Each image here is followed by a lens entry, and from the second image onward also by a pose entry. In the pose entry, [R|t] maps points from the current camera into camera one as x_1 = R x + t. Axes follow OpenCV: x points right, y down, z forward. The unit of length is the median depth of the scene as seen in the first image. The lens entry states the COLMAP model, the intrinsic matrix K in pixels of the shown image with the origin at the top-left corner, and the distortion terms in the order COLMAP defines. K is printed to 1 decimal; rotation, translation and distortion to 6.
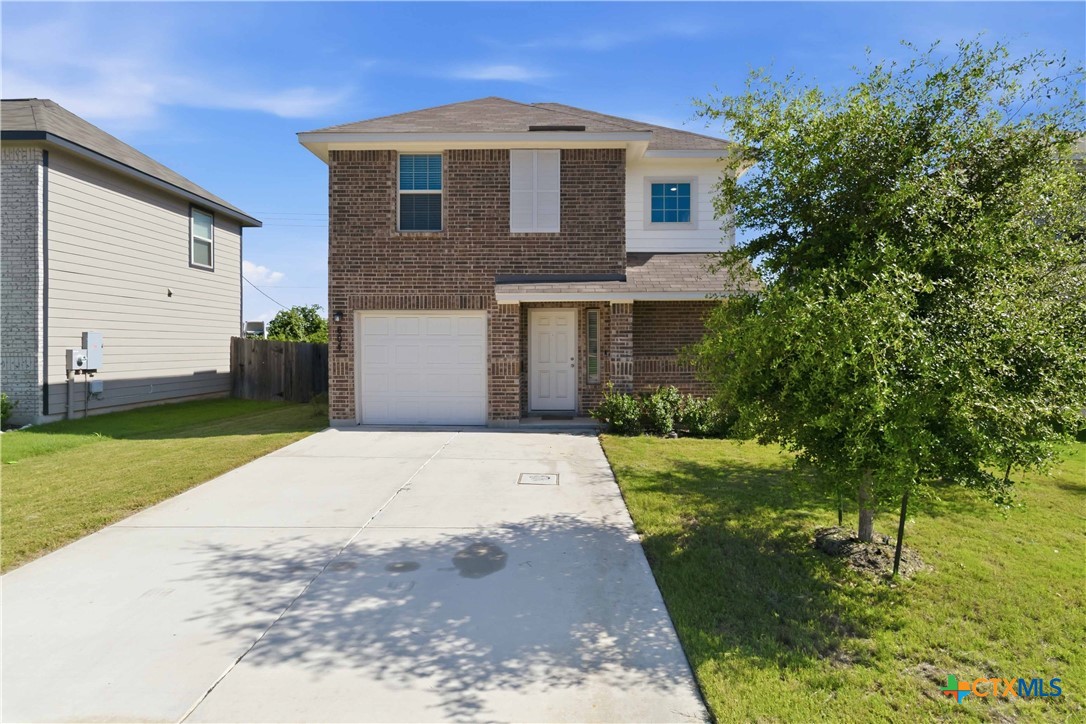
lens RADIAL K [[561.1, 0, 545.0], [0, 561.1, 347.7], [0, 0, 1]] dist [0.000648, -0.000615]
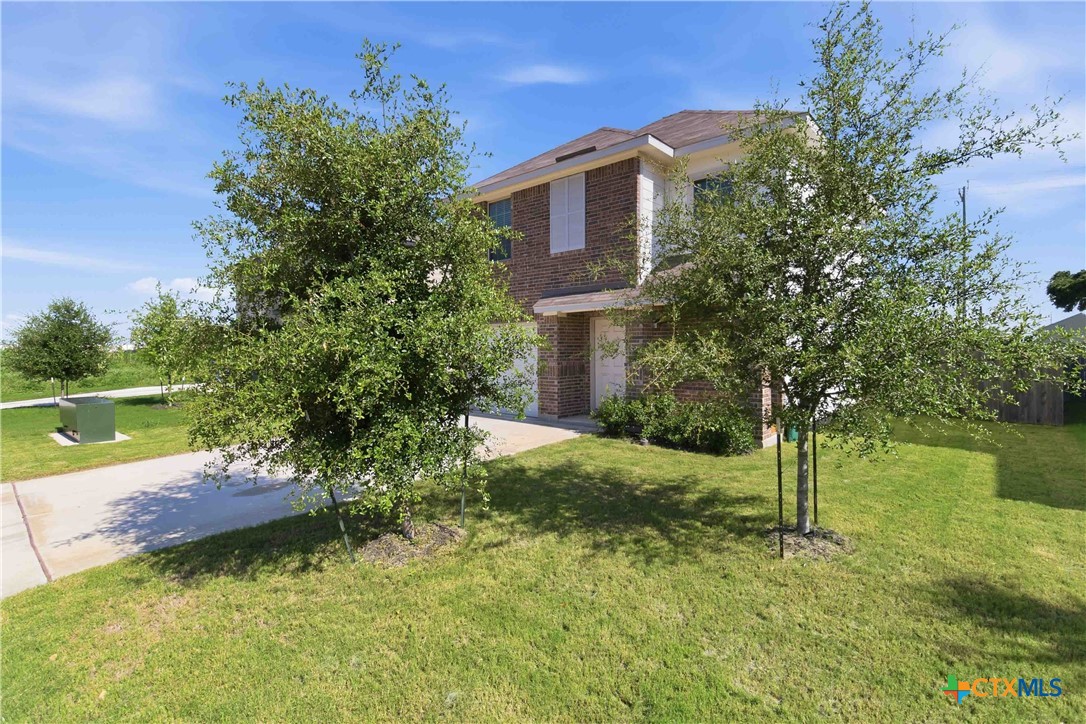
lens RADIAL K [[505.7, 0, 543.0], [0, 505.7, 362.0], [0, 0, 1]] dist [0.001361, 0.000316]
pose [[0.761034, 0.012998, -0.648581, 0.603306], [0.002467, 0.999734, 0.022930, -0.005160], [0.648707, -0.019050, 0.760800, 0.187182]]
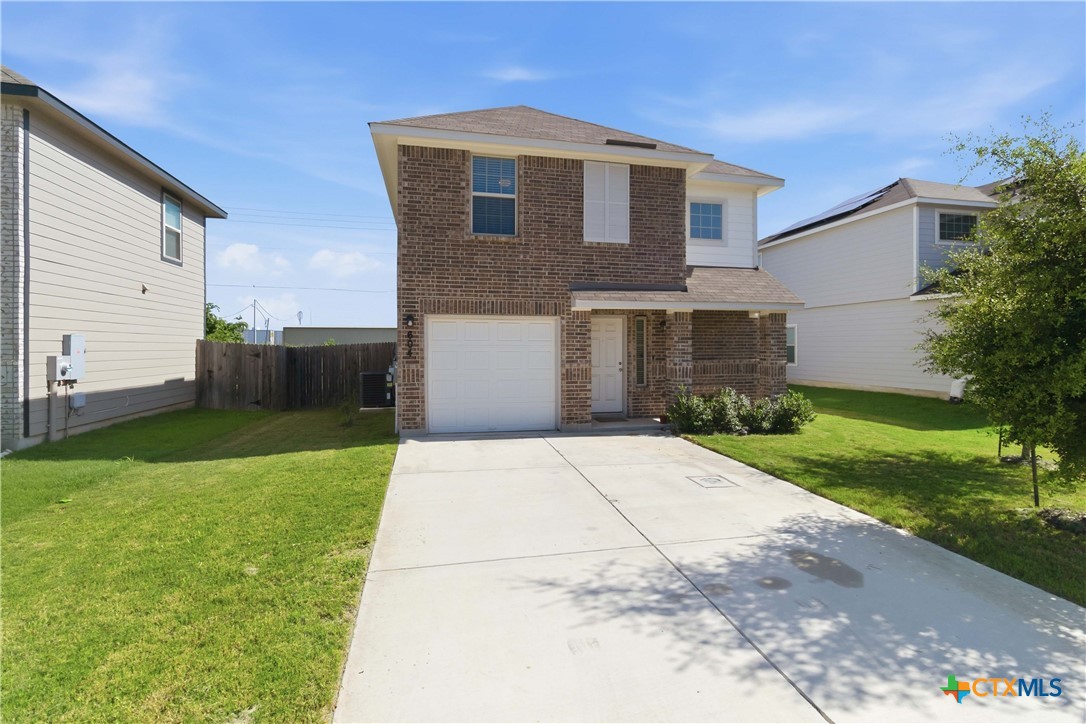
lens RADIAL K [[525.0, 0, 543.8], [0, 525.0, 347.8], [0, 0, 1]] dist [0.002524, 0.000840]
pose [[0.969831, 0.000716, 0.243776, -0.364054], [-0.000283, 0.999998, -0.001813, -0.008263], [-0.243776, 0.001689, 0.969830, 0.085310]]
